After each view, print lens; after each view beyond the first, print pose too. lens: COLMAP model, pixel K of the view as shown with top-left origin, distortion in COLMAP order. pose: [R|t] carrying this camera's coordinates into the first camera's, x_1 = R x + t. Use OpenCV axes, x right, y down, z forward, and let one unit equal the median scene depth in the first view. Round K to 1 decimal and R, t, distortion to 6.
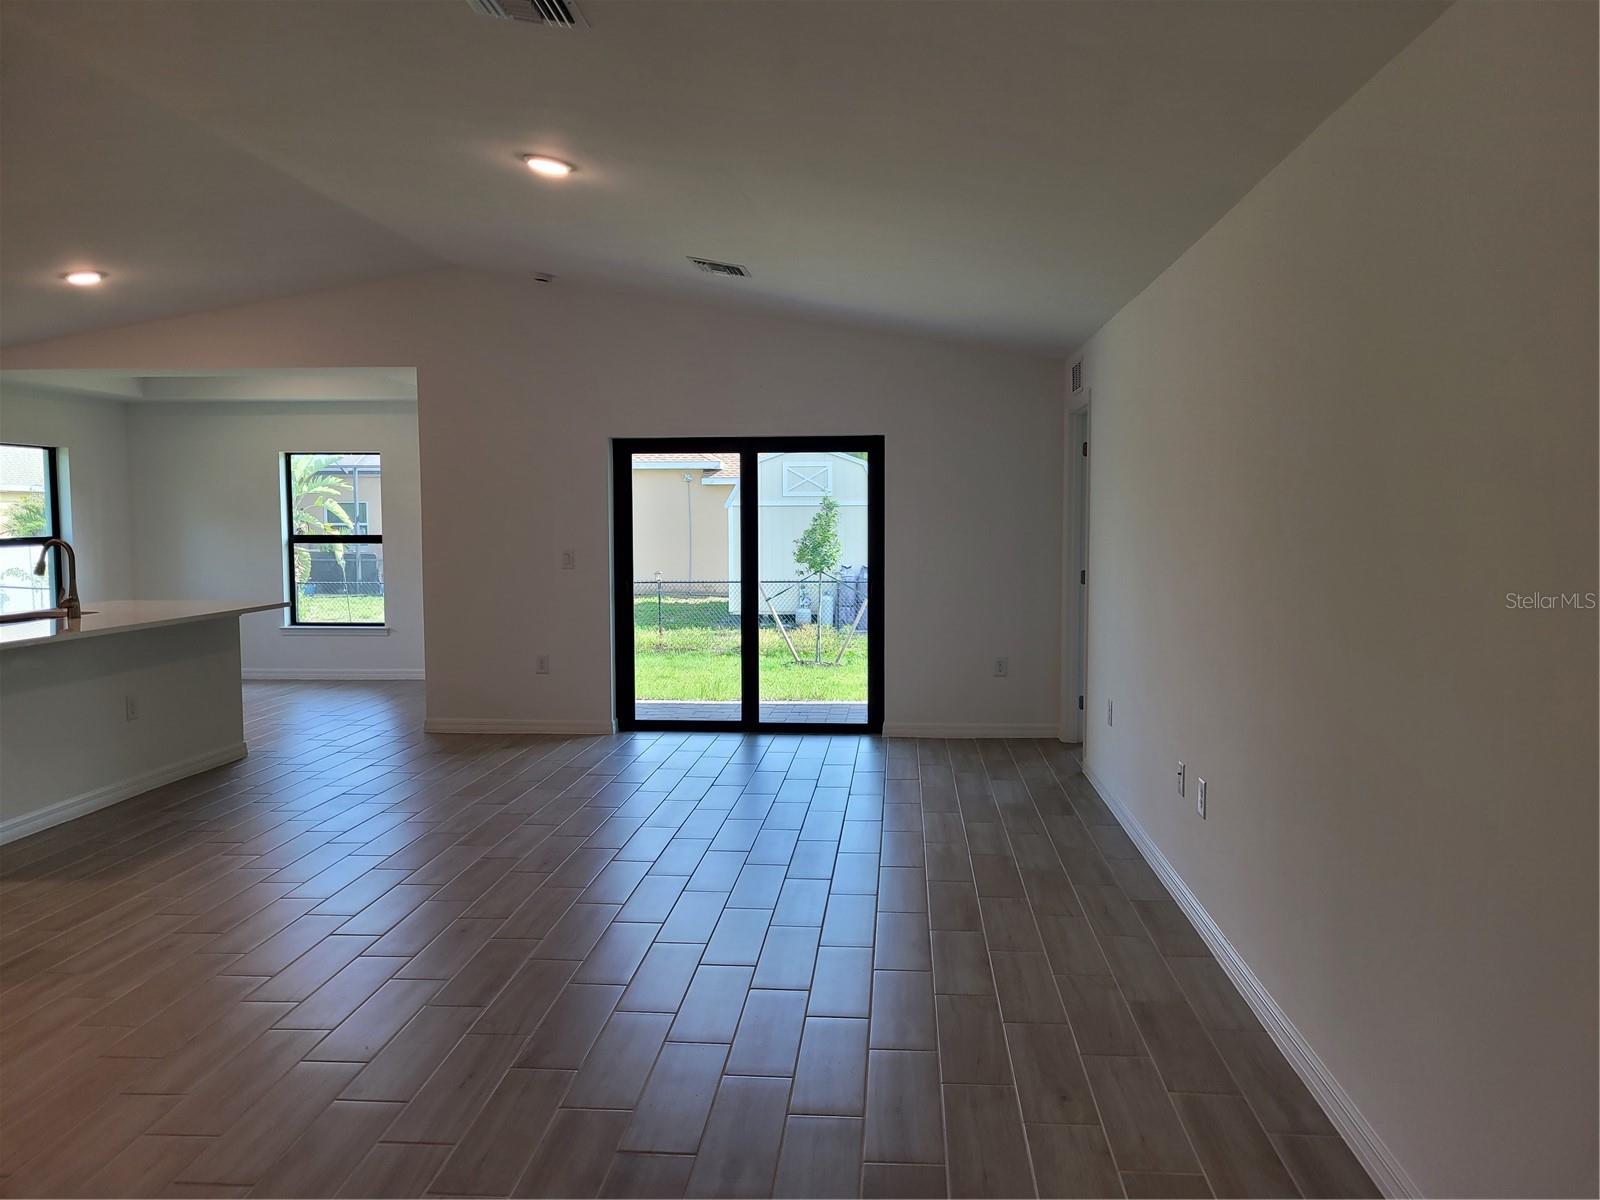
lens RADIAL K [[1202.5, 0, 804.6], [0, 1202.5, 597.0], [0, 0, 1]] dist [0.060232, -0.046523]
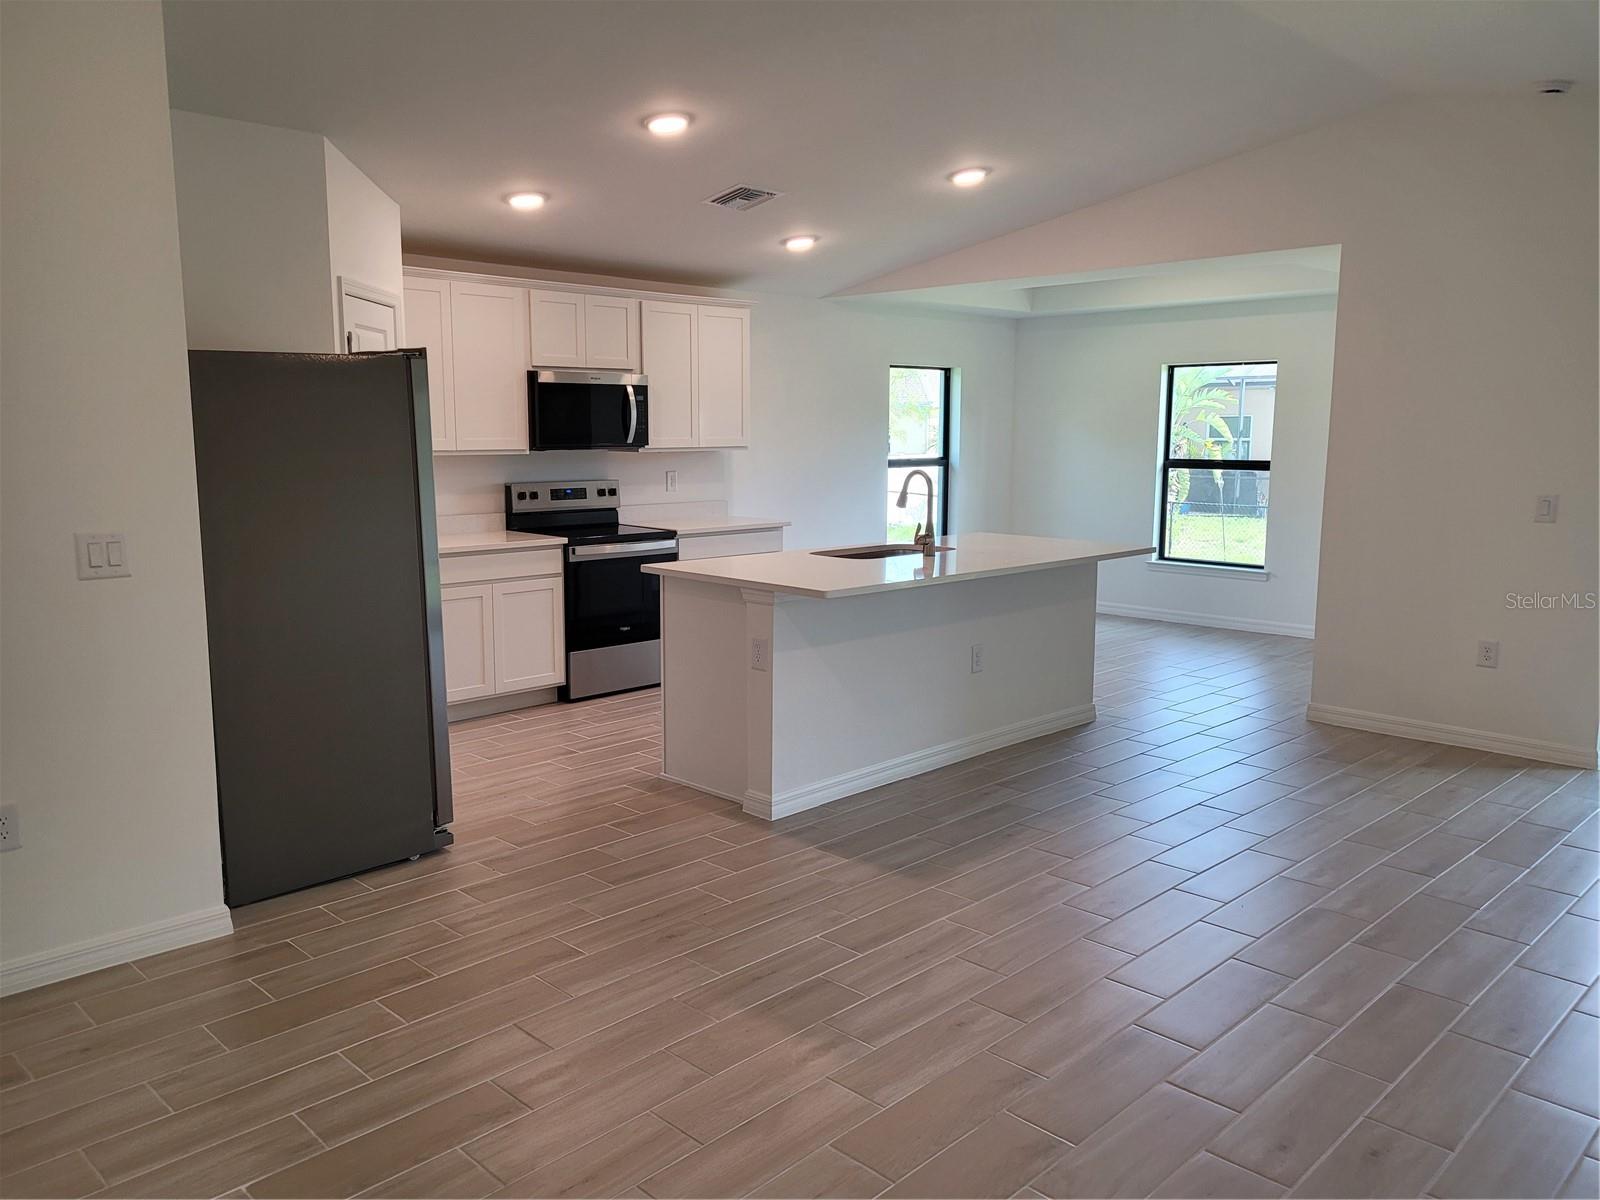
lens RADIAL K [[1207.2, 0, 789.9], [0, 1207.2, 589.4], [0, 0, 1]] dist [0.058056, -0.048249]
pose [[0.762209, 0.093759, -0.640505, -0.057920], [-0.051675, 0.995110, 0.084173, -0.017748], [0.645265, -0.031059, 0.763327, 0.148054]]
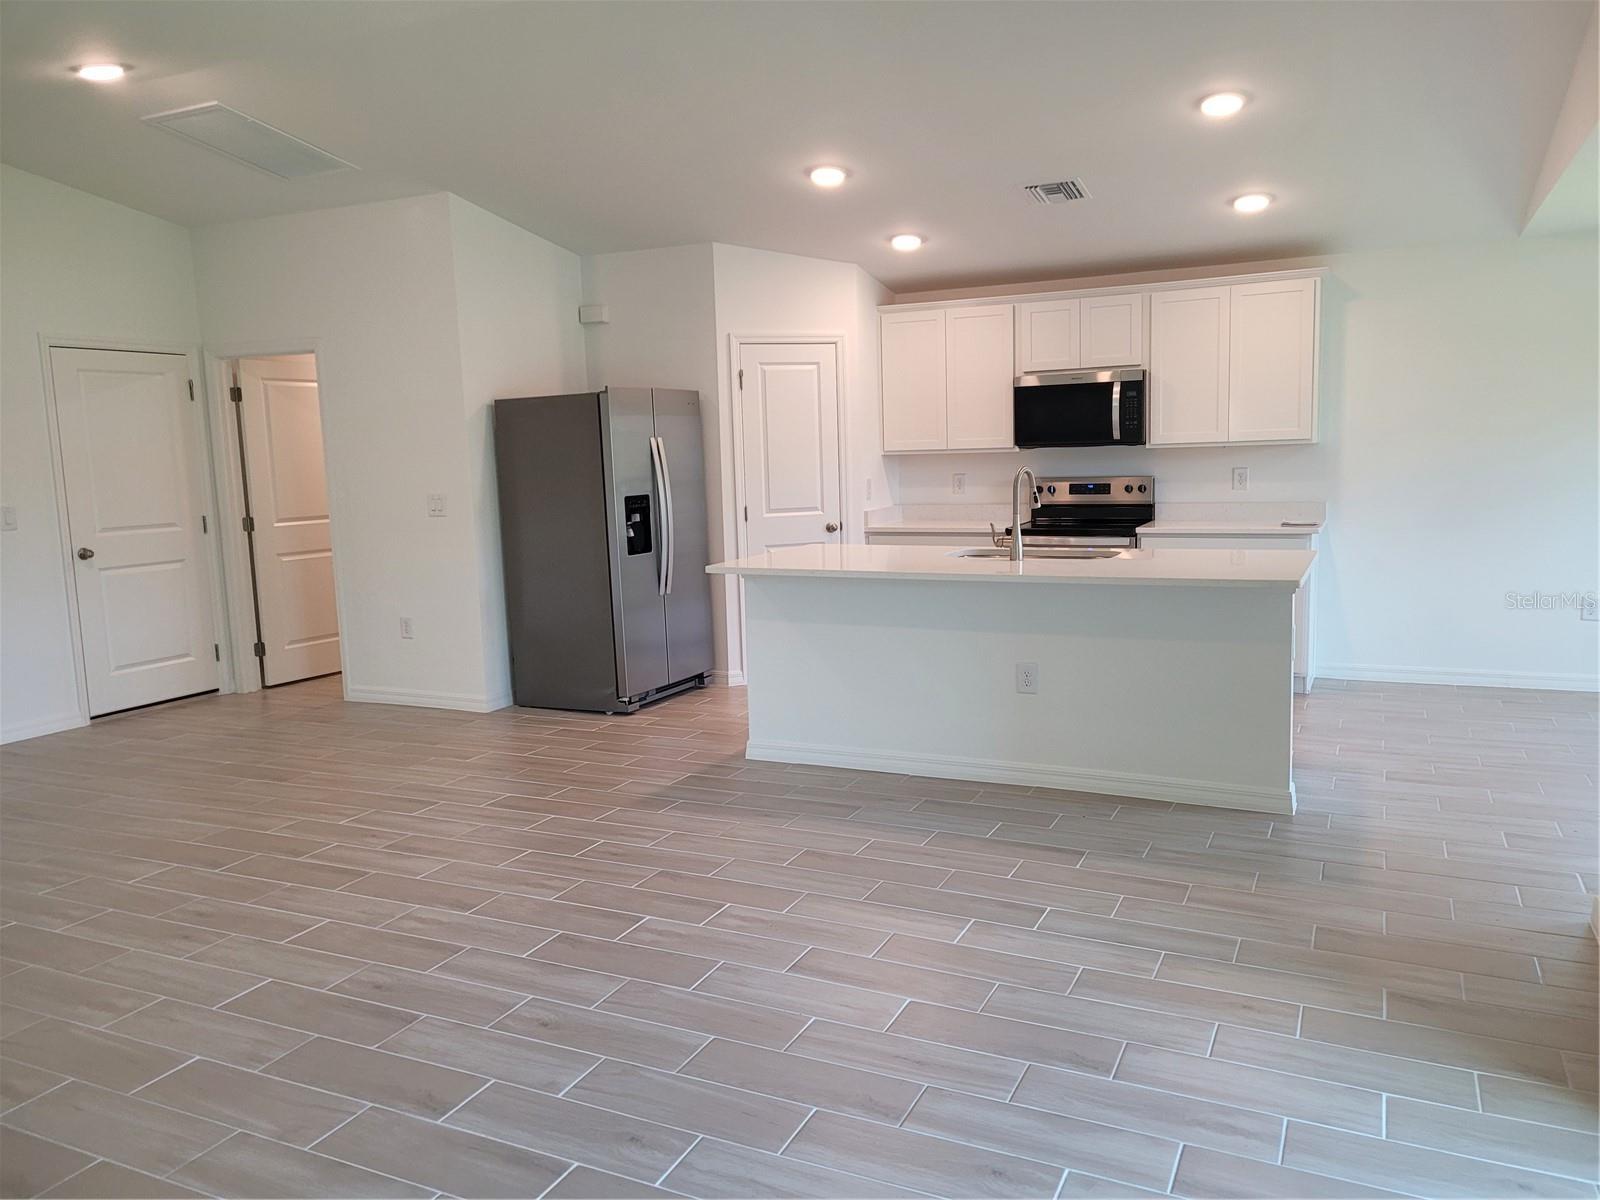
lens RADIAL K [[1208.7, 0, 811.0], [0, 1208.7, 598.5], [0, 0, 1]] dist [0.064266, -0.046141]
pose [[-0.351937, 0.134858, -0.926258, 0.149461], [-0.035521, 0.986930, 0.157188, -0.052607], [0.935350, 0.088222, -0.342546, 0.721216]]
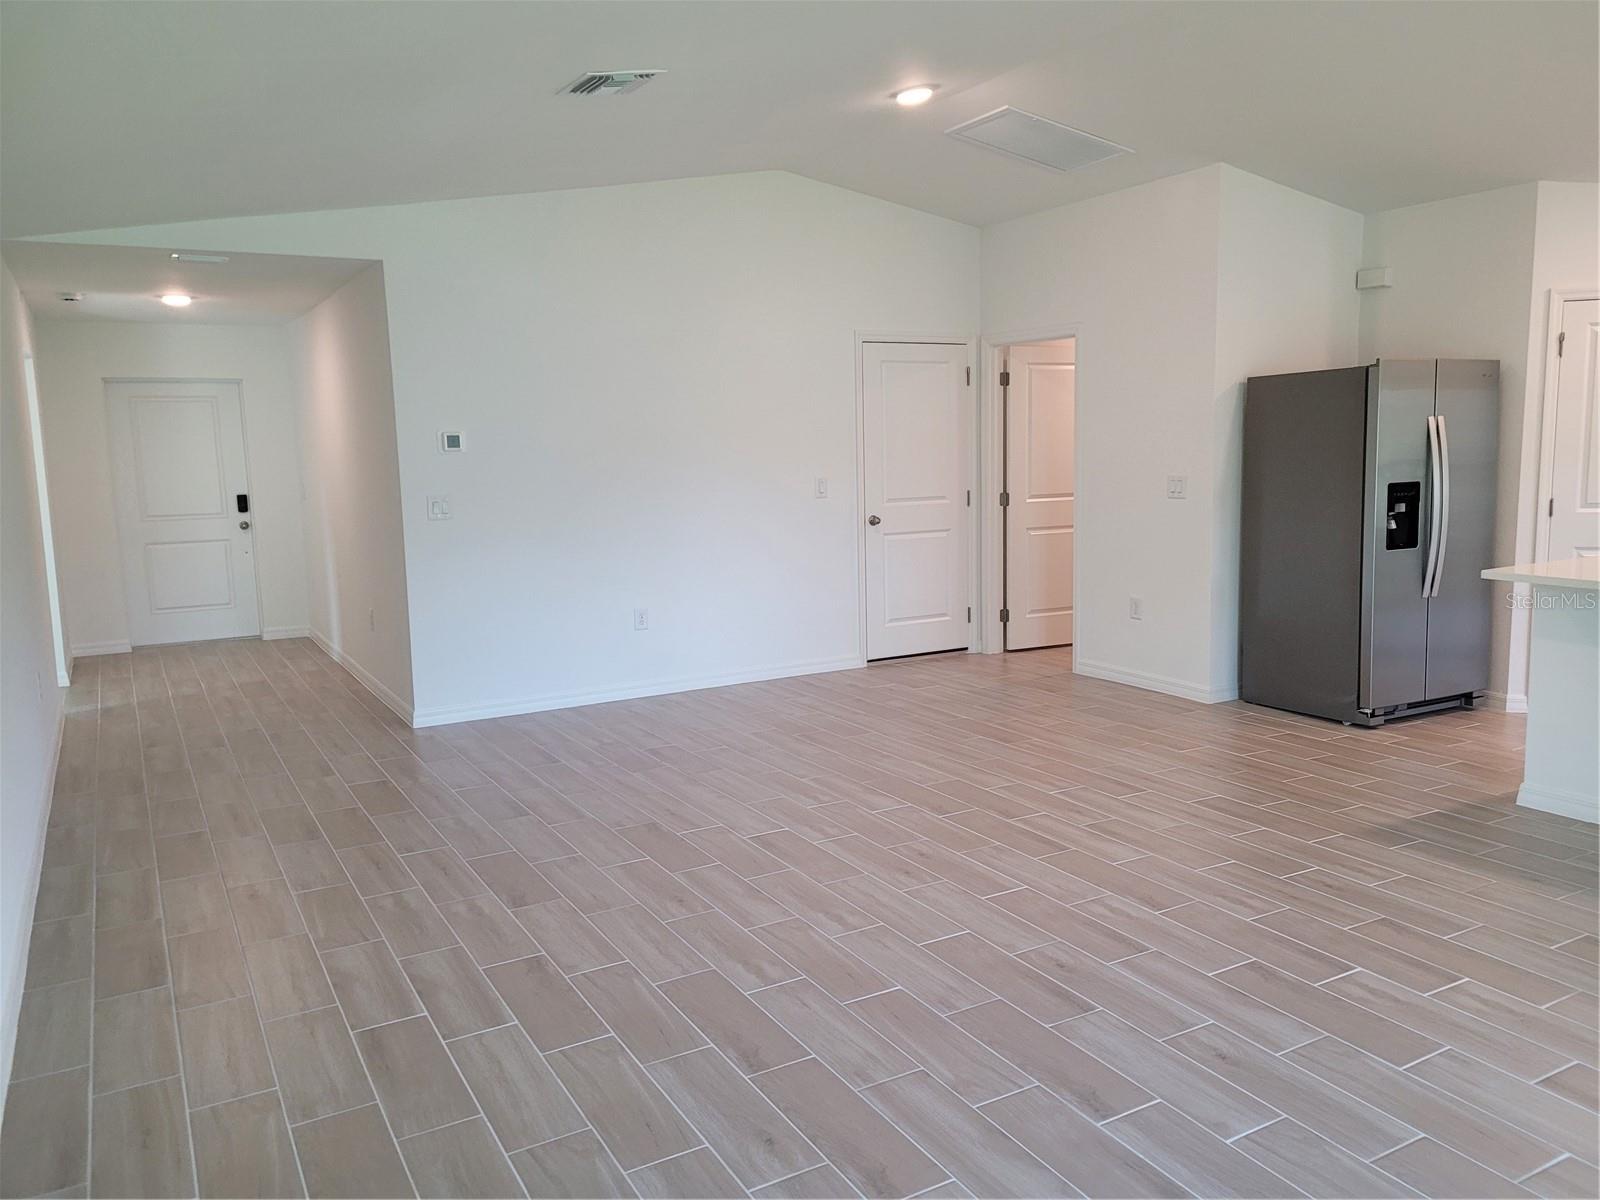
lens RADIAL K [[1202.5, 0, 804.6], [0, 1202.5, 597.0], [0, 0, 1]] dist [0.060232, -0.046523]
pose [[-0.825225, 0.096697, -0.556465, 0.129910], [-0.013030, 0.981714, 0.189915, -0.054013], [0.564654, 0.163973, -0.808875, 0.719660]]
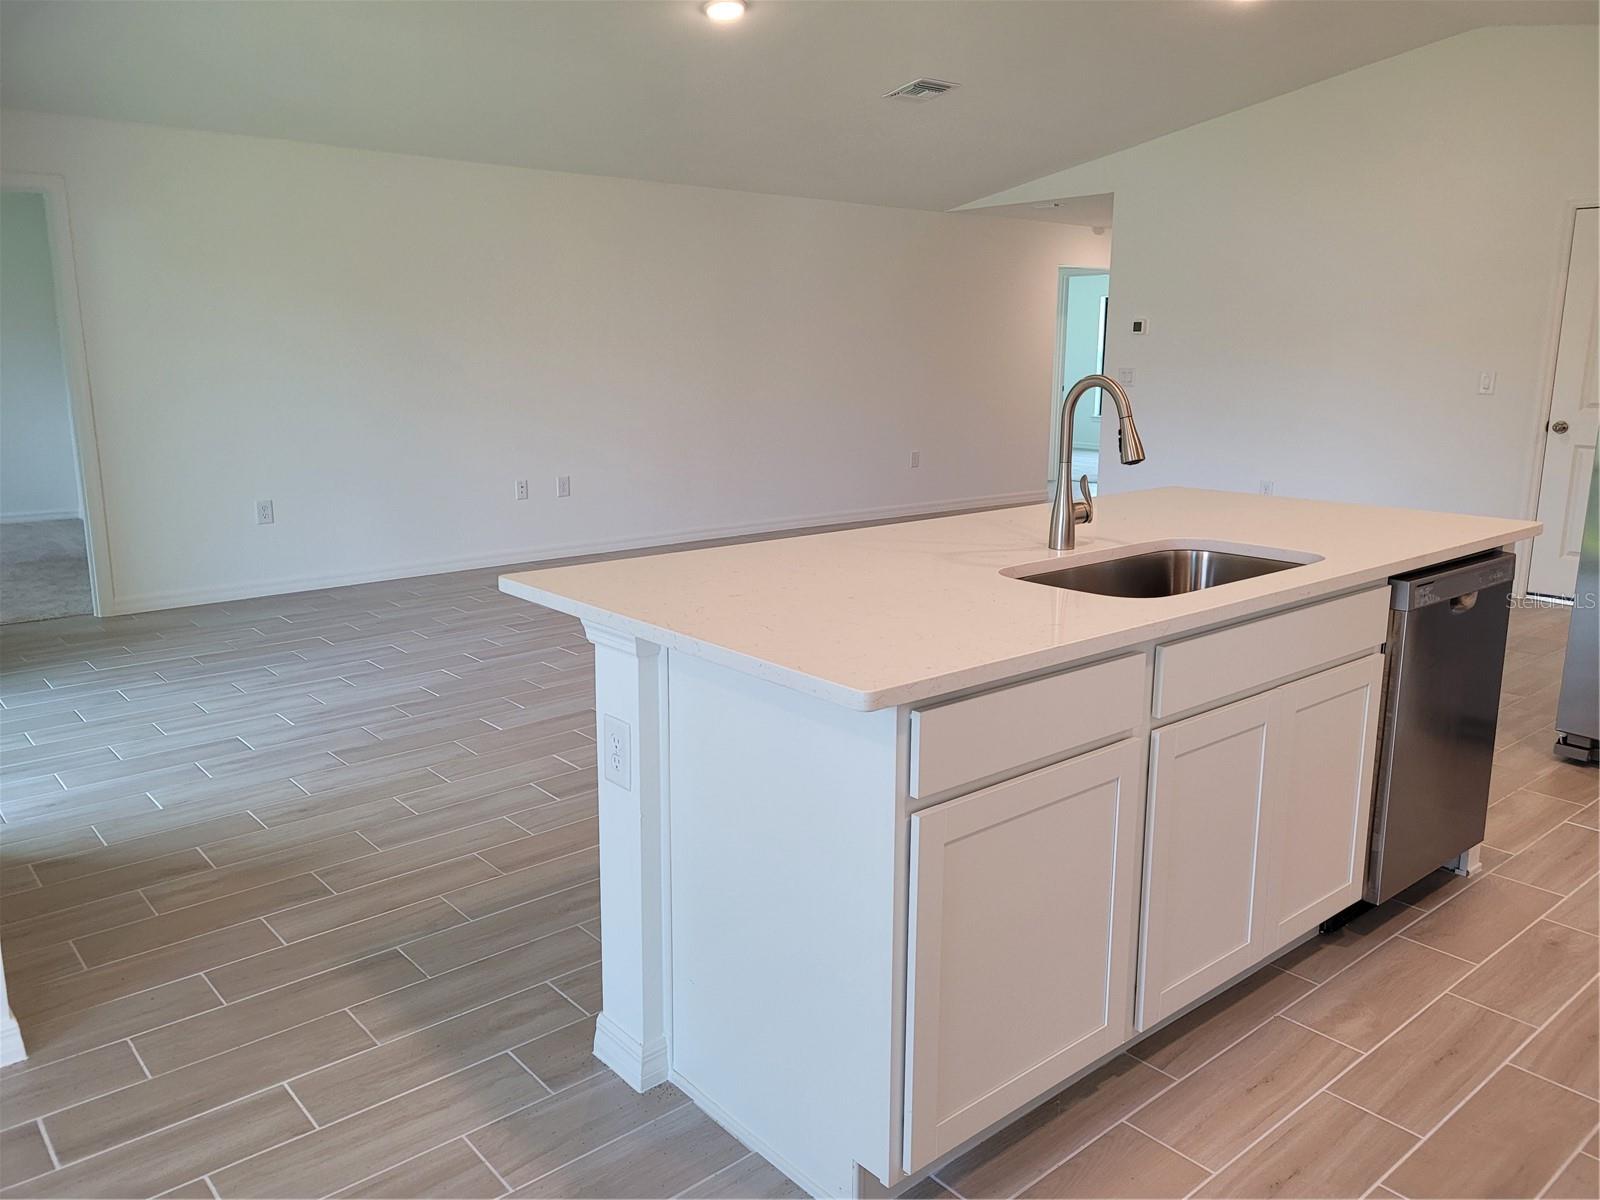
lens RADIAL K [[1207.2, 0, 789.9], [0, 1207.2, 589.4], [0, 0, 1]] dist [0.058056, -0.048249]
pose [[-0.701683, -0.141535, 0.698290, -0.533949], [0.048571, 0.968288, 0.245068, -0.051739], [-0.710831, 0.205877, -0.672557, 0.860495]]
